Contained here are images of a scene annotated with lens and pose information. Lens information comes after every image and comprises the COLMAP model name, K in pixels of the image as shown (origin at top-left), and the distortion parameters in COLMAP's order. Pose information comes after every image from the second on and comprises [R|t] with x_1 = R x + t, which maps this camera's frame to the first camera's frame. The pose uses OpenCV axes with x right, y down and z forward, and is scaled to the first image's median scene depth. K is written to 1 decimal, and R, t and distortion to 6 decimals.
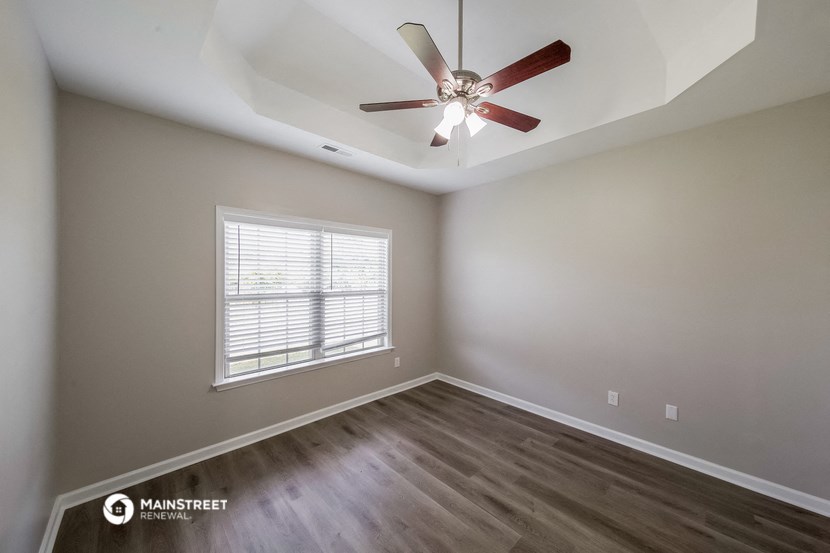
lens RADIAL K [[321.9, 0, 415.0], [0, 321.9, 276.5], [0, 0, 1]] dist [-0.000476, -0.000089]
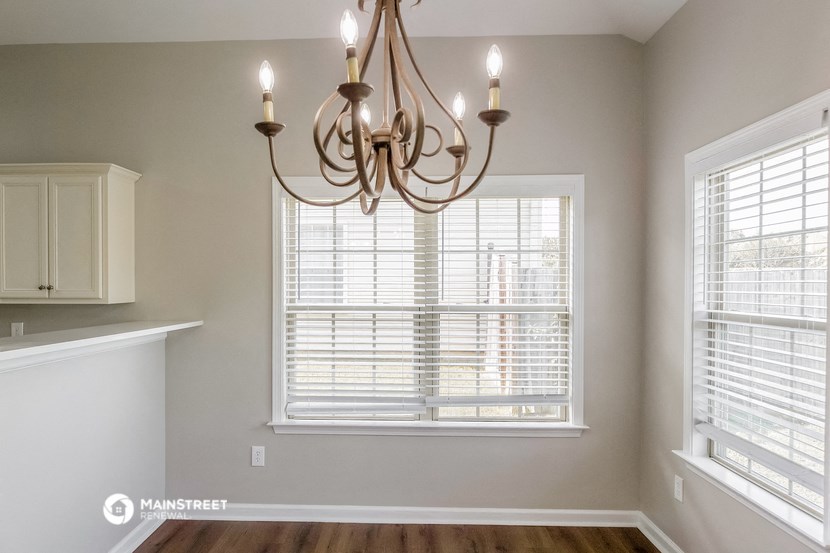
lens RADIAL K [[485.7, 0, 415.0], [0, 485.7, 276.5], [0, 0, 1]] dist [-0.002378, -0.000567]
pose [[0.685858, -0.002279, -0.727732, 0.353623], [-0.011178, 0.999844, -0.013666, 0.002943], [0.727649, 0.017508, 0.685726, 0.372644]]
